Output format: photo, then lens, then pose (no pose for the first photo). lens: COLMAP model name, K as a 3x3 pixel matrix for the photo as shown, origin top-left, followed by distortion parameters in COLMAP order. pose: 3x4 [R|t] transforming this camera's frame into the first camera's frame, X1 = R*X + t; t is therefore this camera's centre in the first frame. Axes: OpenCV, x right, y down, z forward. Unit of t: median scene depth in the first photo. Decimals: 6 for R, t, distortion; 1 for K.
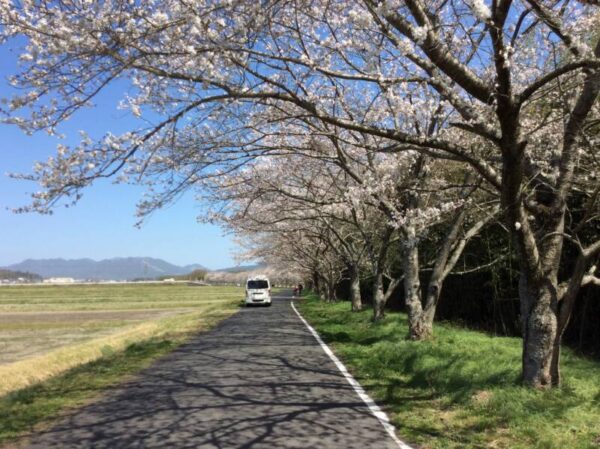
lens RADIAL K [[558.2, 0, 300.4], [0, 558.2, 224.3], [0, 0, 1]] dist [-0.005581, 0.000000]
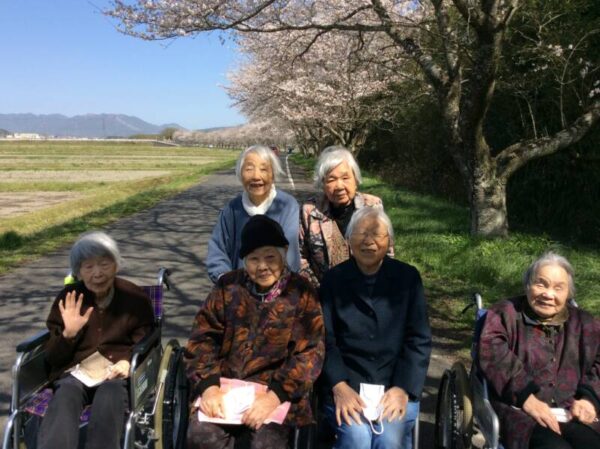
lens RADIAL K [[558.2, 0, 298.1], [0, 558.2, 230.3], [0, 0, 1]] dist [-0.005581, 0.000000]
pose [[0.999106, 0.022393, 0.035849, -0.004314], [-0.030695, 0.967459, 0.251159, 0.012486], [-0.029059, -0.252035, 0.967282, 0.117024]]
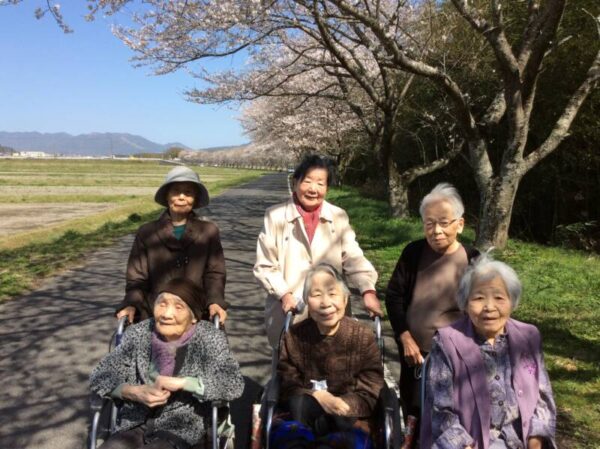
lens RADIAL K [[558.2, 0, 301.8], [0, 558.2, 220.8], [0, 0, 1]] dist [-0.005581, 0.000000]
pose [[0.998830, 0.030674, 0.037380, -0.004281], [-0.037586, 0.978851, 0.201094, 0.010176], [-0.030421, -0.202264, 0.978859, 0.096961]]
